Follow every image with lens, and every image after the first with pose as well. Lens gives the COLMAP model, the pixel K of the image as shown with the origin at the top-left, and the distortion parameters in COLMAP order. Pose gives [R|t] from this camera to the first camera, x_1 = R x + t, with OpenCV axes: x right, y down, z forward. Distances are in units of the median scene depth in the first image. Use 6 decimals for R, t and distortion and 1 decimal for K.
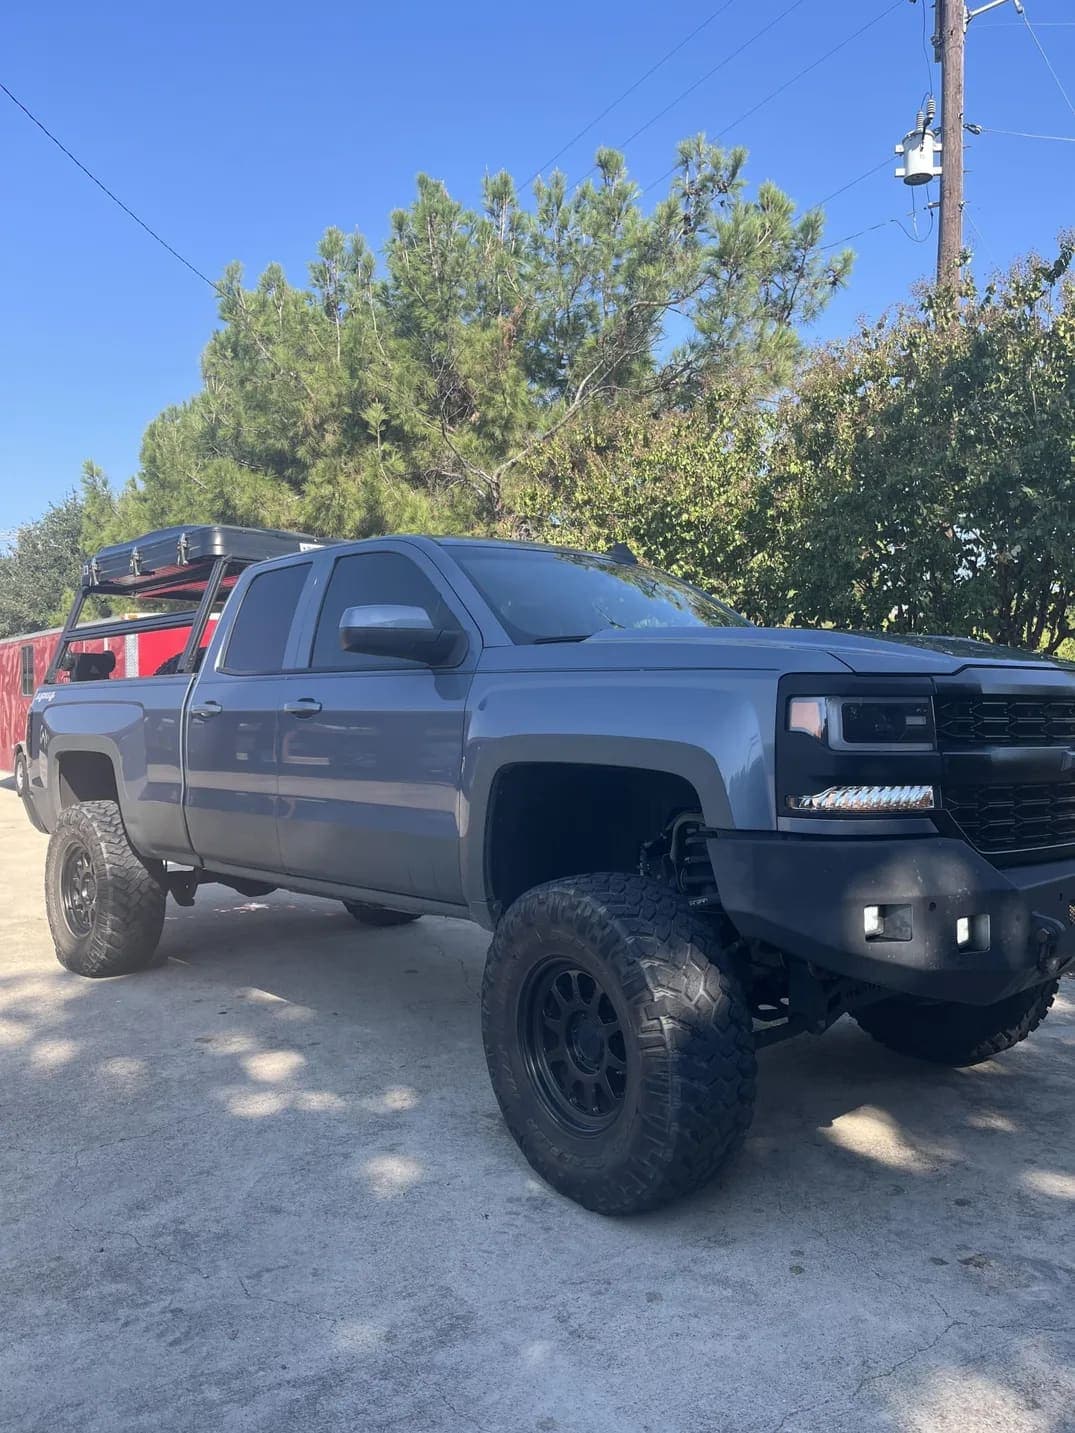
lens RADIAL K [[1087.8, 0, 527.3], [0, 1087.8, 718.8], [0, 0, 1]] dist [0.055733, -0.081643]
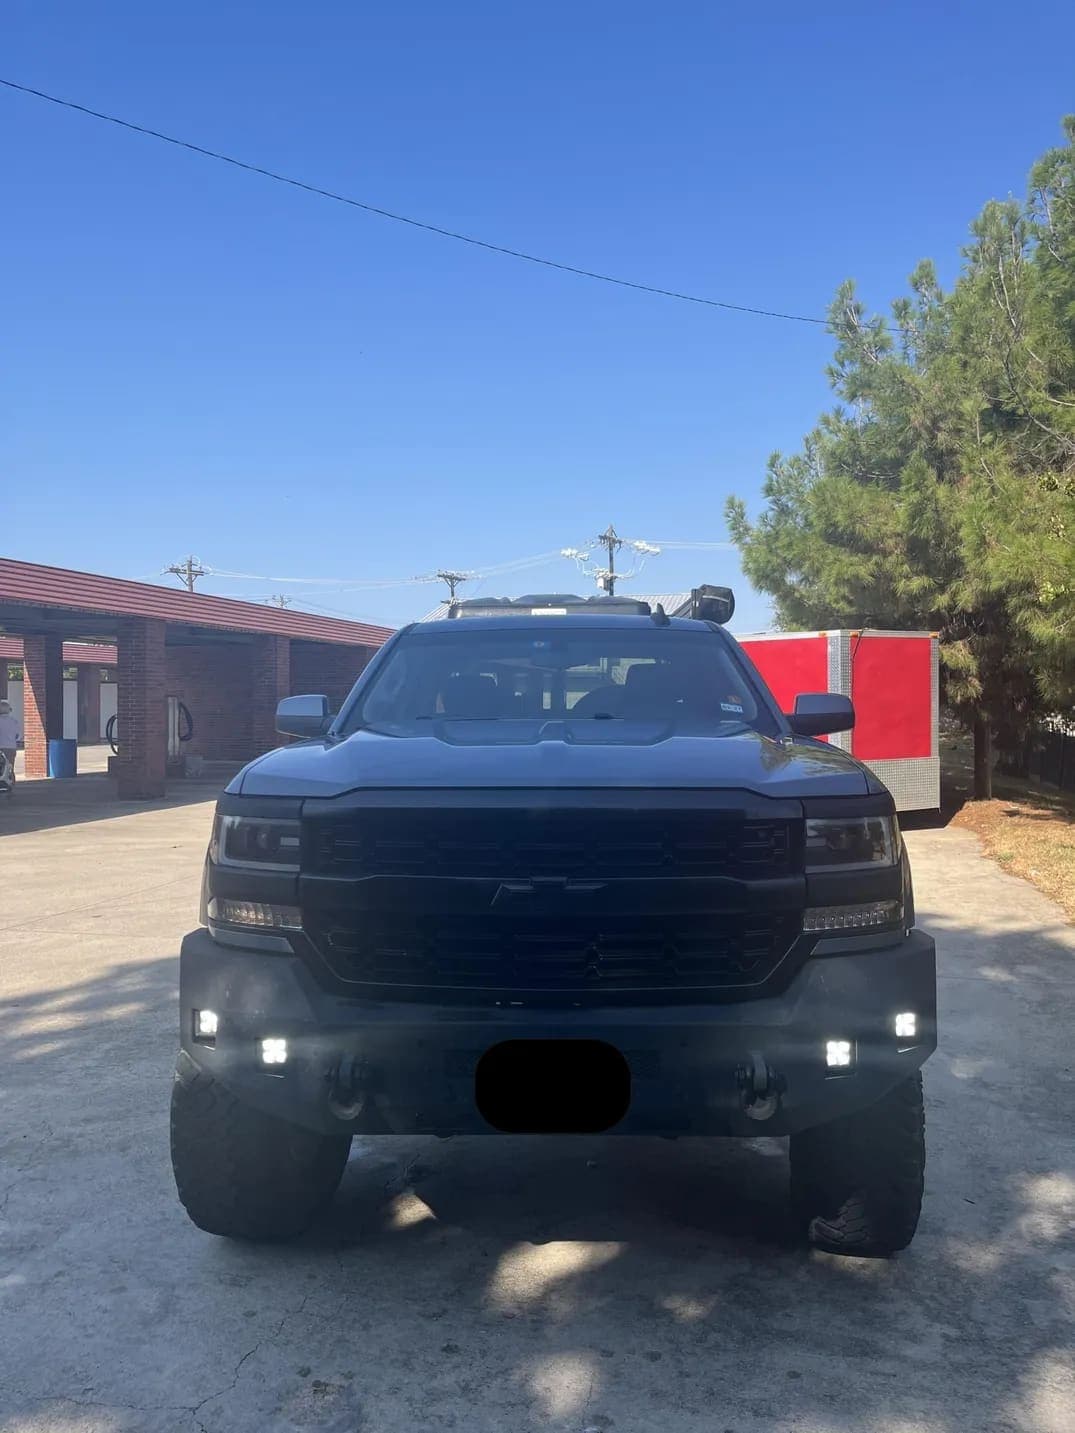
lens RADIAL K [[1087.8, 0, 537.1], [0, 1087.8, 712.1], [0, 0, 1]] dist [0.055733, -0.081643]
pose [[0.707149, 0.005201, -0.707045, 0.903984], [-0.001320, 0.999981, 0.006036, -0.092360], [0.707063, -0.003335, 0.707143, 0.312722]]
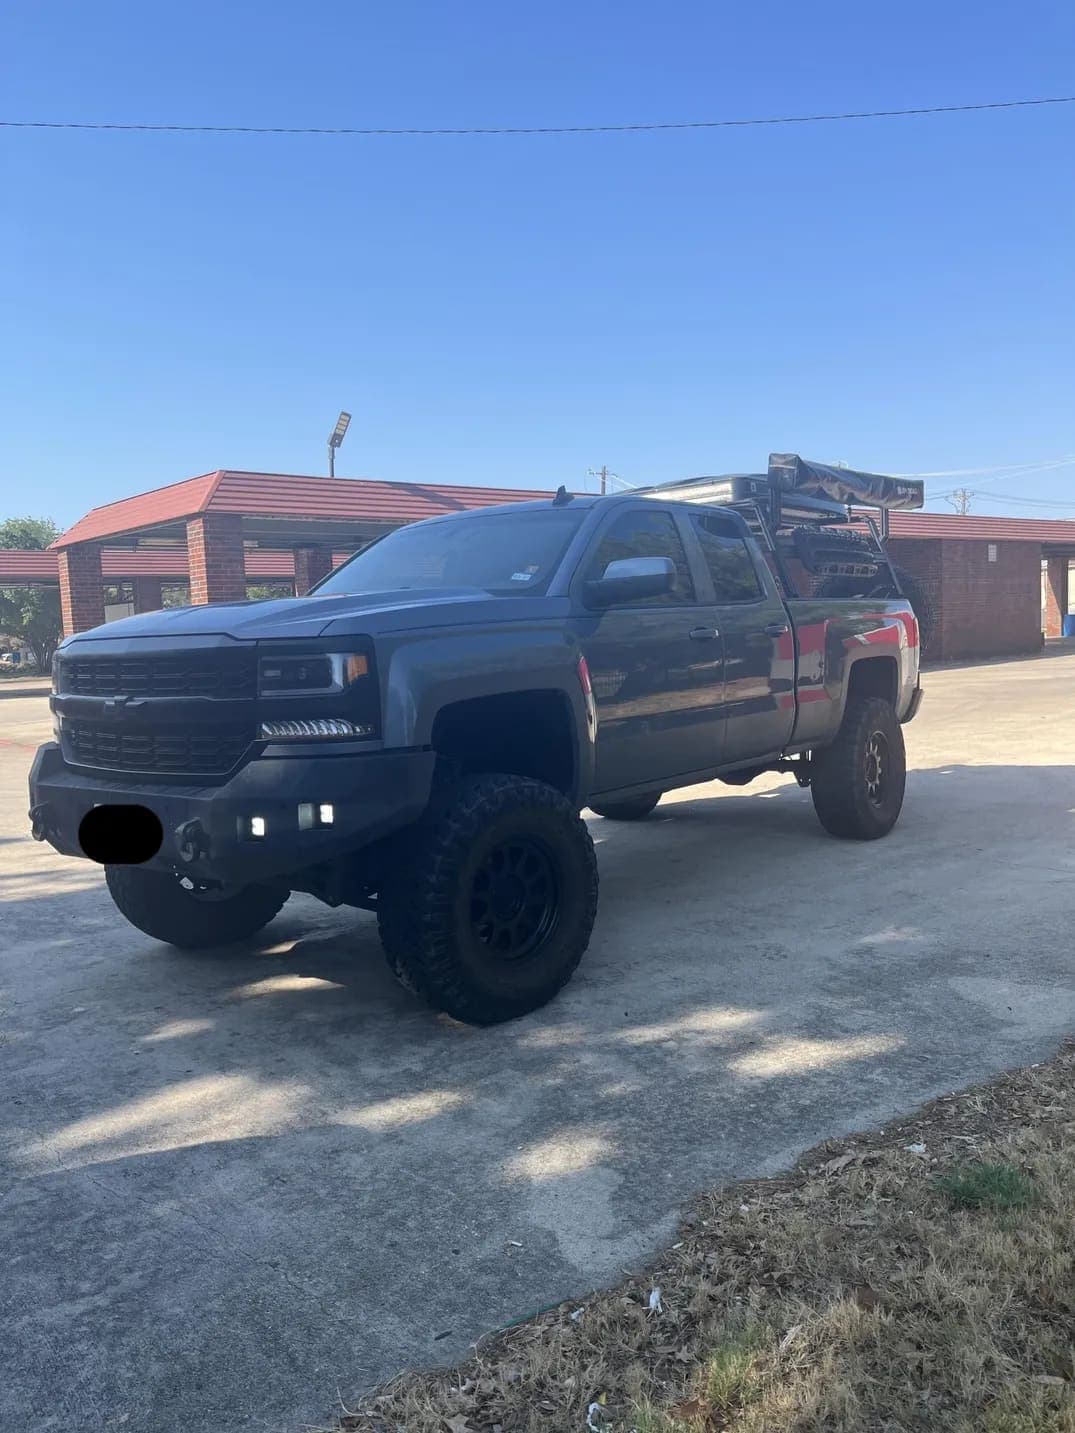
lens RADIAL K [[1087.8, 0, 543.2], [0, 1087.8, 717.6], [0, 0, 1]] dist [0.055733, -0.081643]
pose [[0.140846, 0.071890, -0.987418, 1.510101], [0.046662, 0.995770, 0.079154, -0.025301], [0.988931, -0.057224, 0.136896, 1.071694]]
